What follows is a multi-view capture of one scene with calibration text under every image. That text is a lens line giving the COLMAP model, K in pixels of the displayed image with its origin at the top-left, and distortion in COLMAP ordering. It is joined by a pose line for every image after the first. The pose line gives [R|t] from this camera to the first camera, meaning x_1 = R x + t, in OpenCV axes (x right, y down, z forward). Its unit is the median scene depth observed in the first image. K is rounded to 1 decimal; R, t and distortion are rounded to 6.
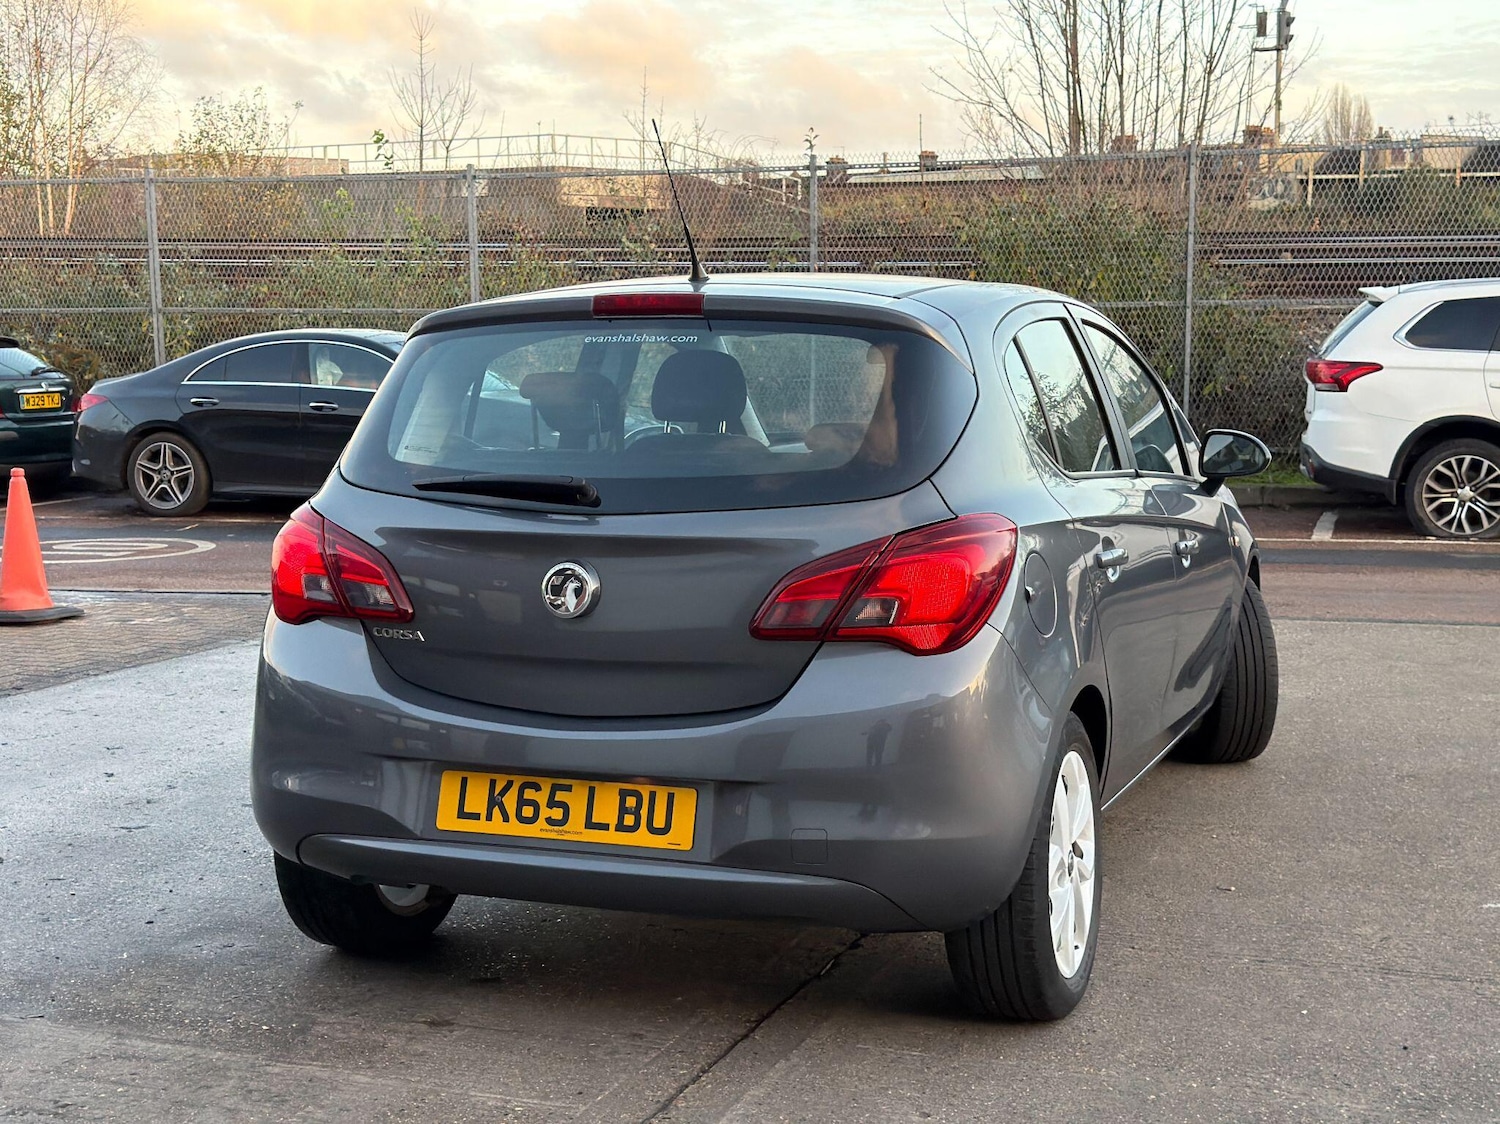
lens RADIAL K [[2045.6, 0, 736.5], [0, 2045.6, 555.1], [0, 0, 1]] dist [0.154207, -0.279301]
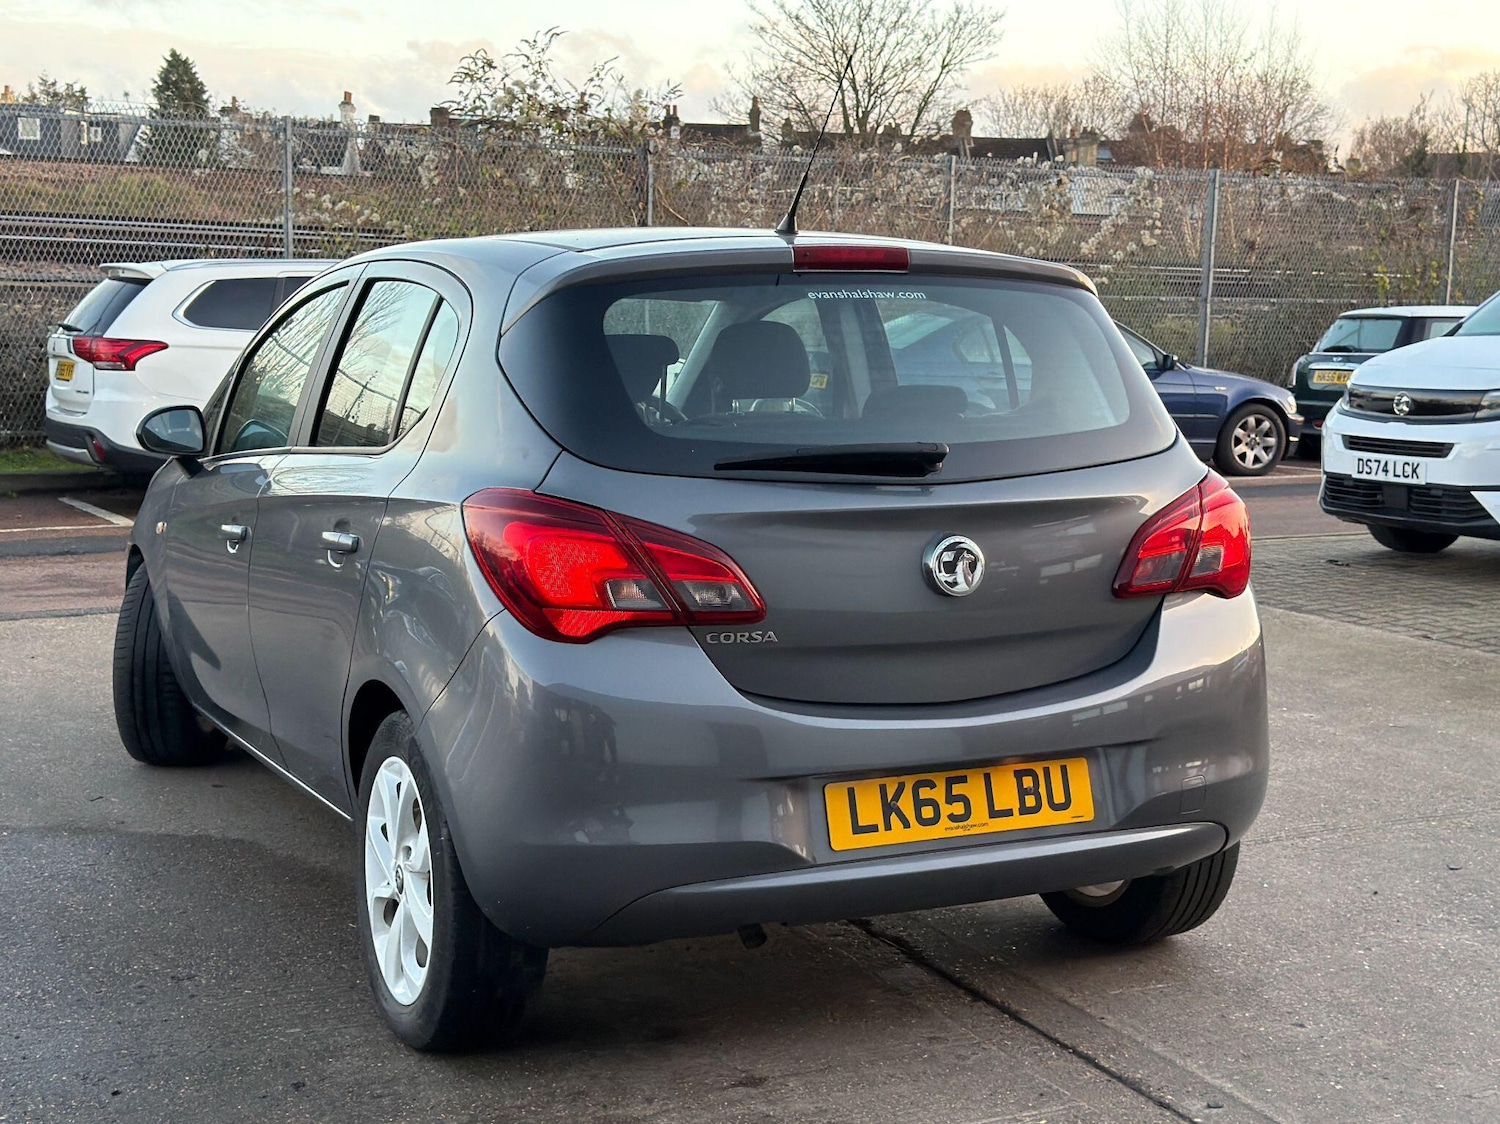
lens RADIAL K [[2065.5, 0, 754.1], [0, 2065.5, 566.1], [0, 0, 1]] dist [0.166441, -0.272285]
pose [[0.687567, -0.075383, 0.722198, -0.764297], [0.067317, 0.996931, 0.039972, -0.024651], [-0.722994, 0.021133, 0.690531, 0.392766]]
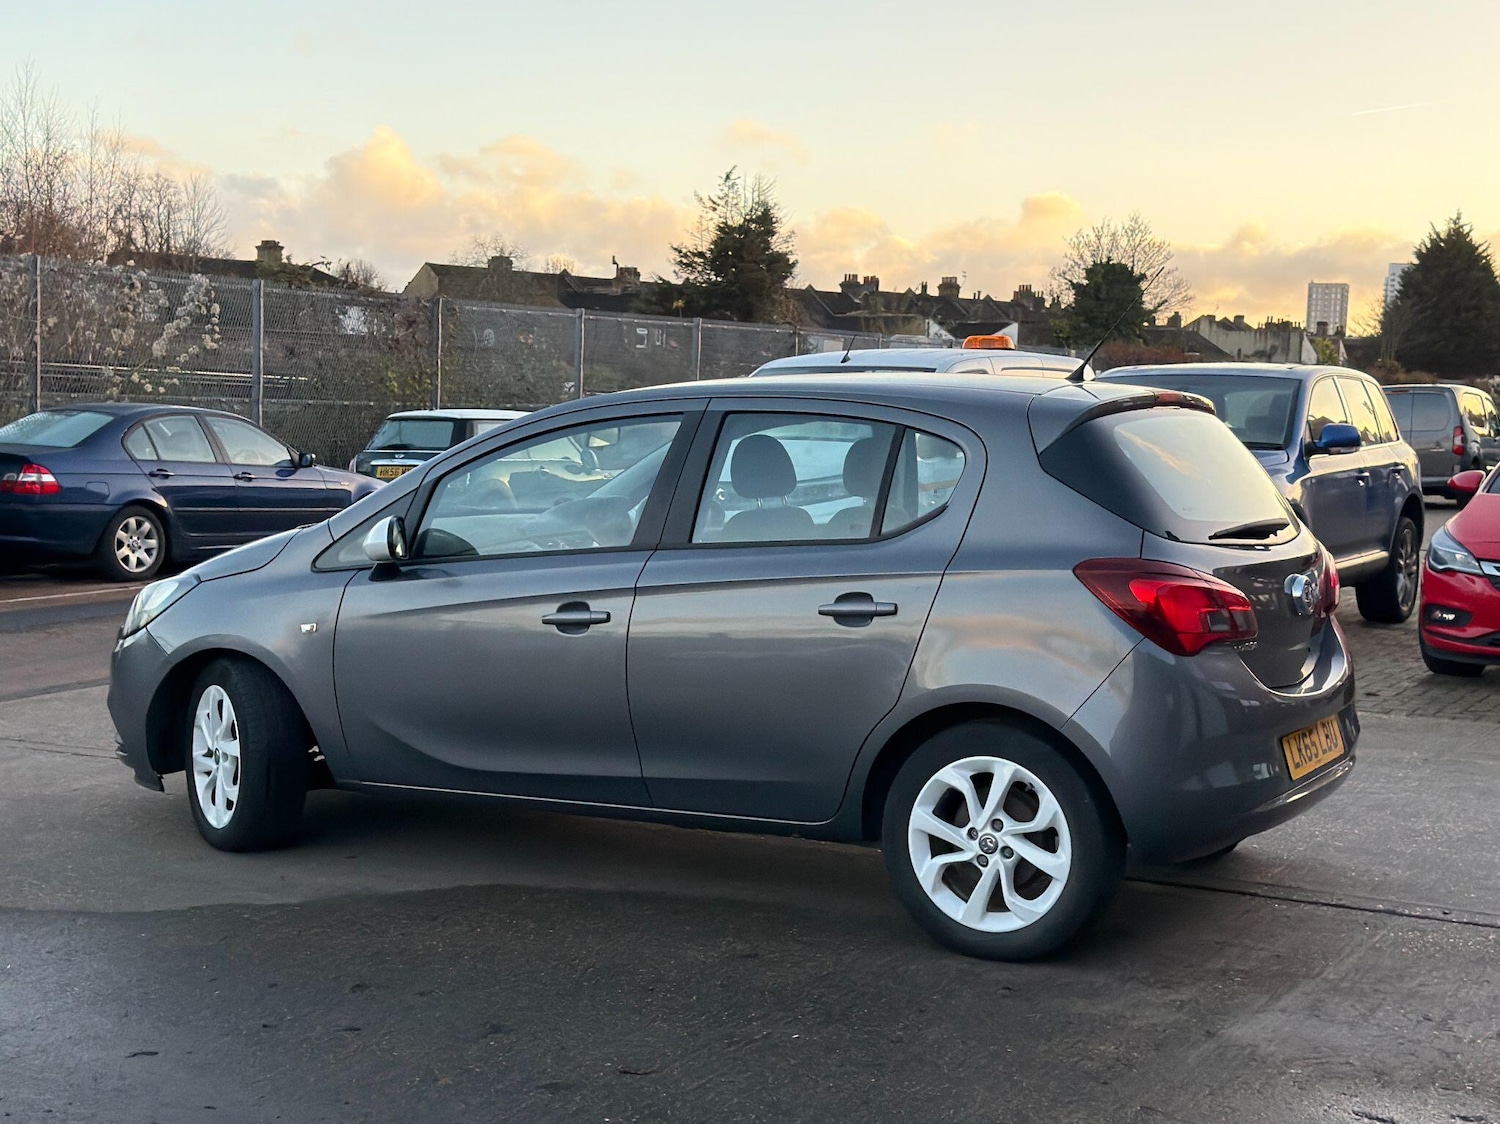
lens RADIAL K [[2065.5, 0, 754.1], [0, 2065.5, 566.1], [0, 0, 1]] dist [0.166441, -0.272285]
pose [[0.148745, -0.064290, 0.986784, -1.495447], [0.102383, 0.993523, 0.049296, -0.109158], [-0.983561, 0.093697, 0.154364, 1.076331]]
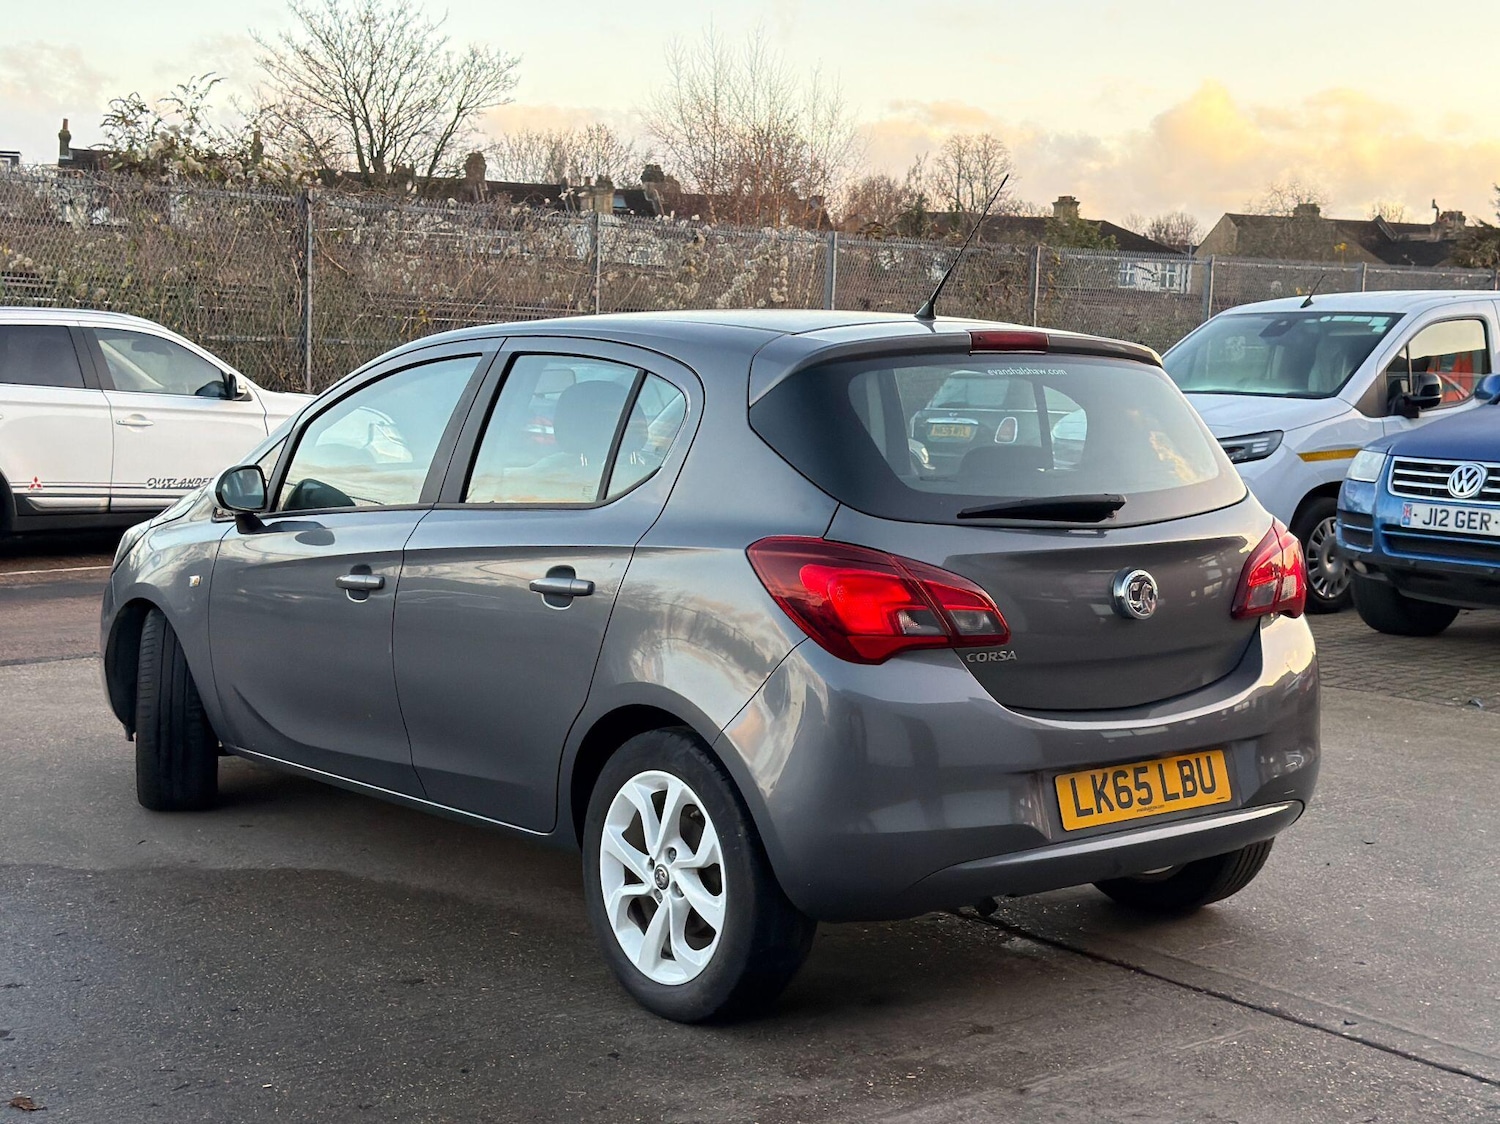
lens RADIAL K [[2107.2, 0, 750.0], [0, 2107.2, 562.0], [0, 0, 1]] dist [0.144336, -0.150678]
pose [[0.503703, -0.066691, 0.861299, -1.114010], [0.078051, 0.996451, 0.031511, -0.050802], [-0.860344, 0.051353, 0.507121, 0.551594]]
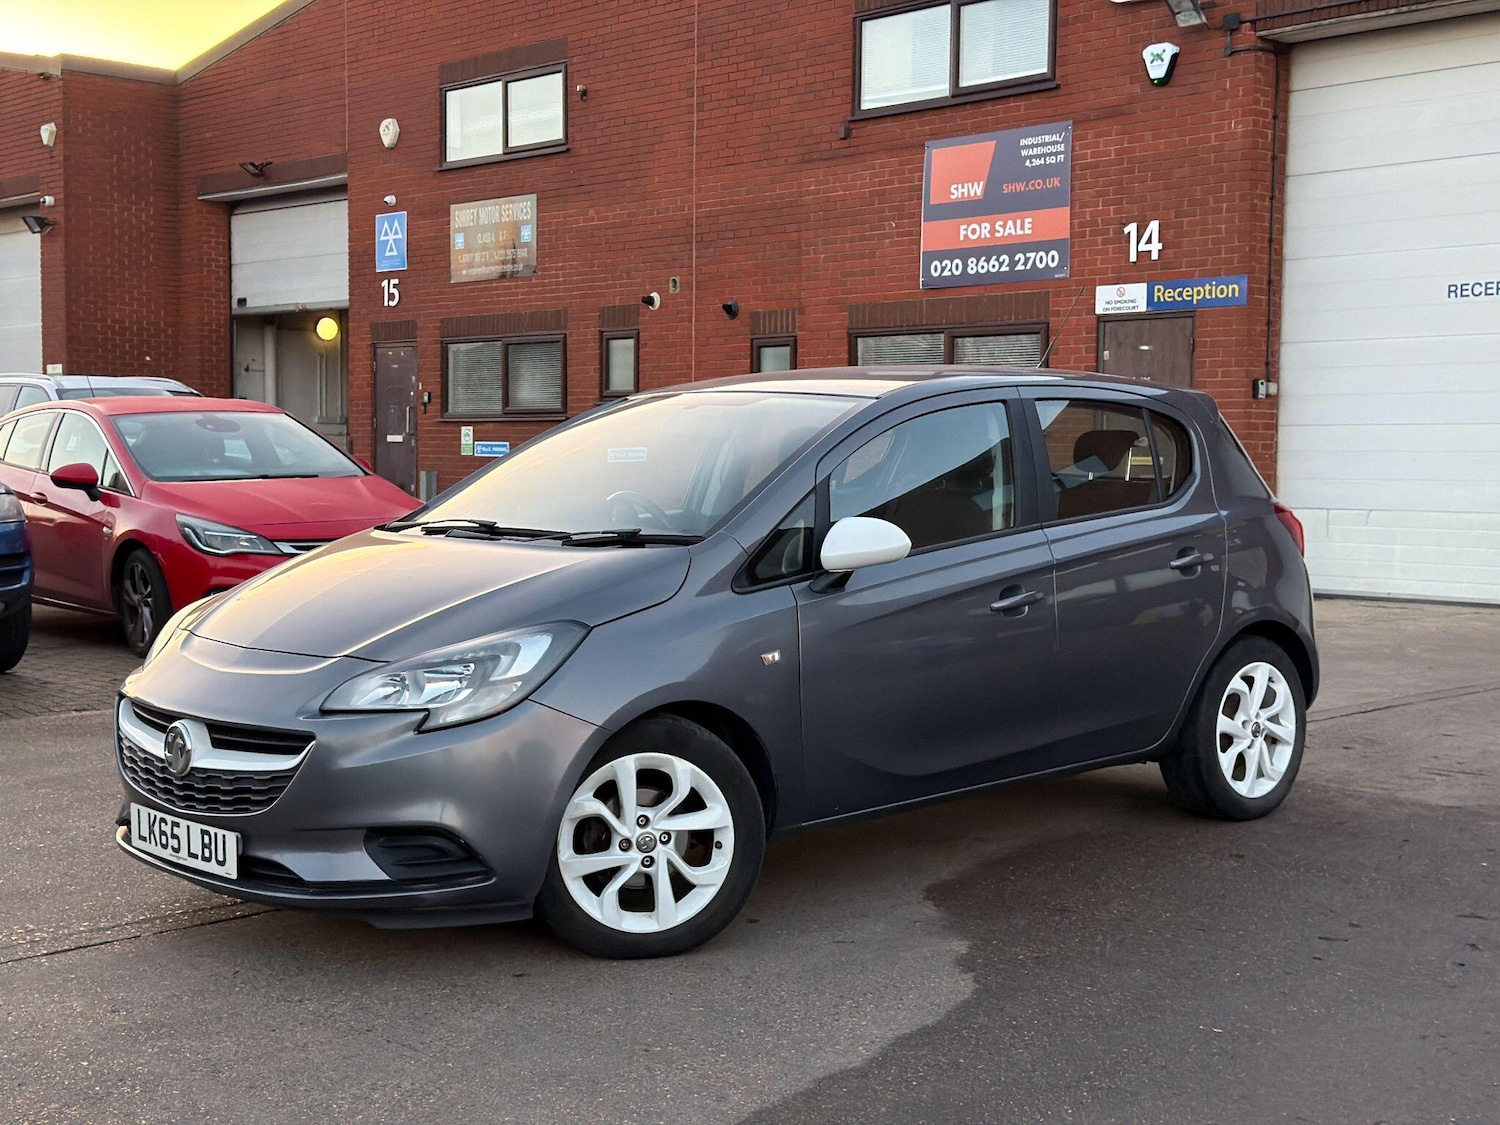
lens RADIAL K [[2045.6, 0, 736.5], [0, 2045.6, 555.6], [0, 0, 1]] dist [0.154207, -0.279301]
pose [[-0.891635, -0.018926, 0.452359, -0.591615], [0.062995, 0.984222, 0.165347, -0.299534], [-0.448351, 0.175925, -0.876374, 2.769528]]
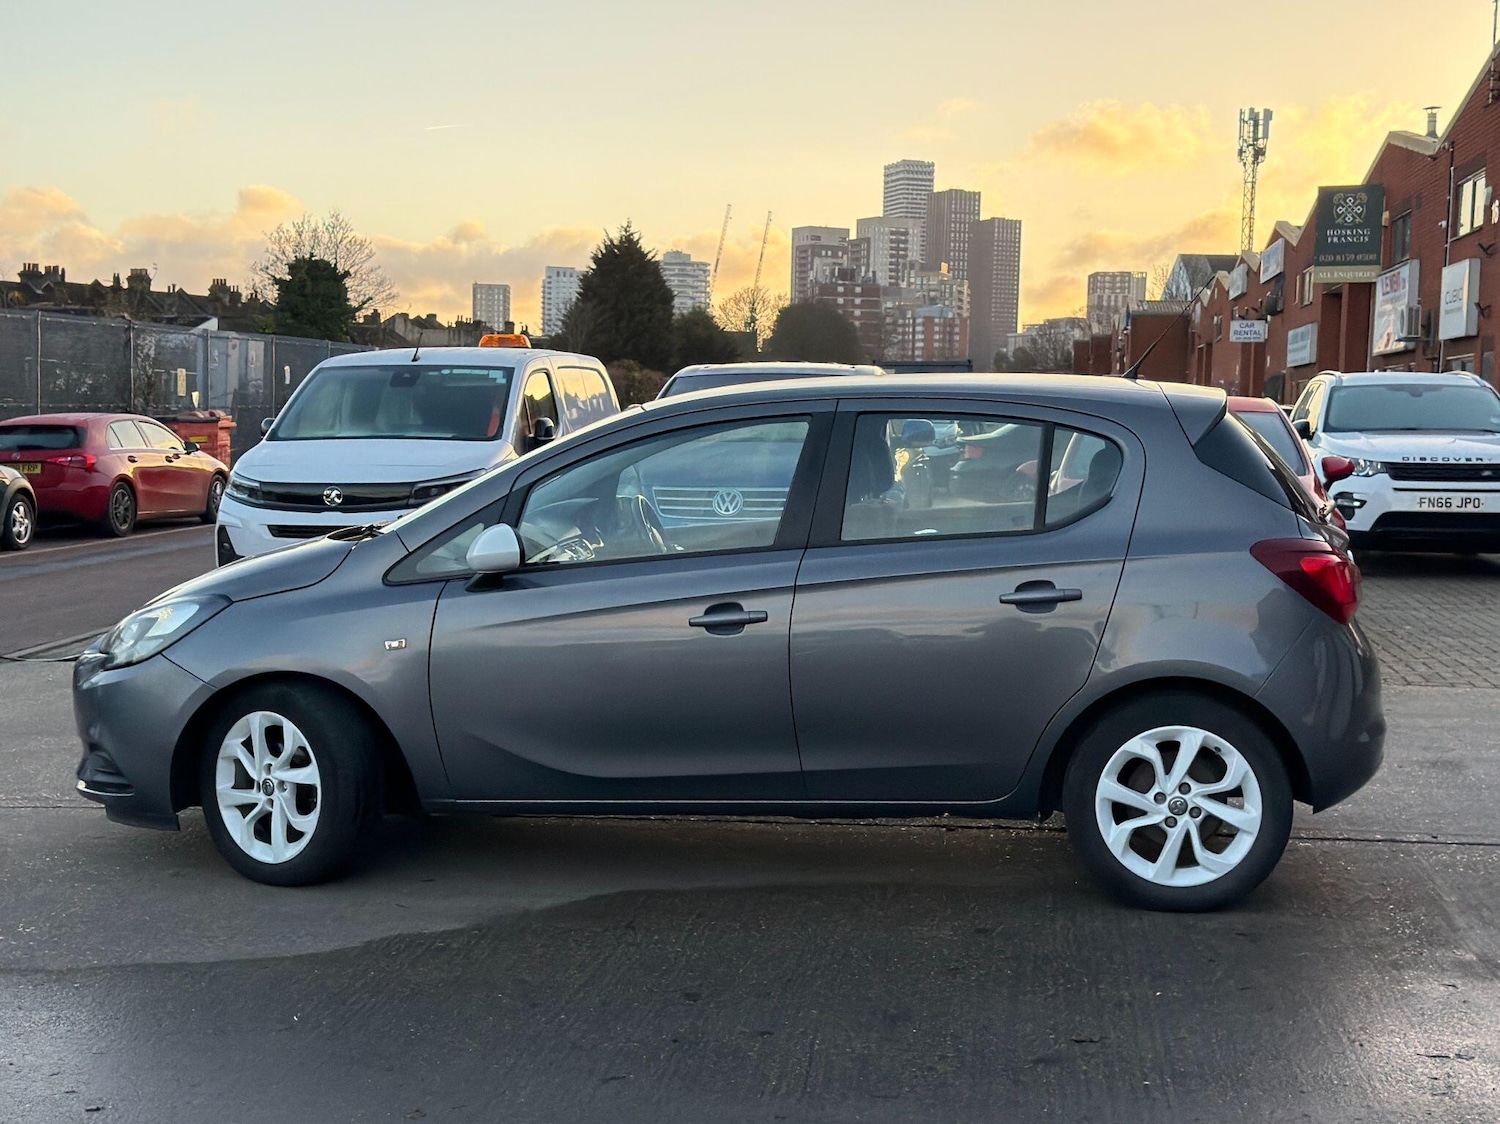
lens RADIAL K [[2065.5, 0, 754.1], [0, 2065.5, 566.1], [0, 0, 1]] dist [0.166441, -0.272285]
pose [[-0.227005, -0.063988, 0.971789, -1.504166], [0.115229, 0.989065, 0.092042, -0.181794], [-0.967053, 0.132872, -0.217150, 1.708026]]
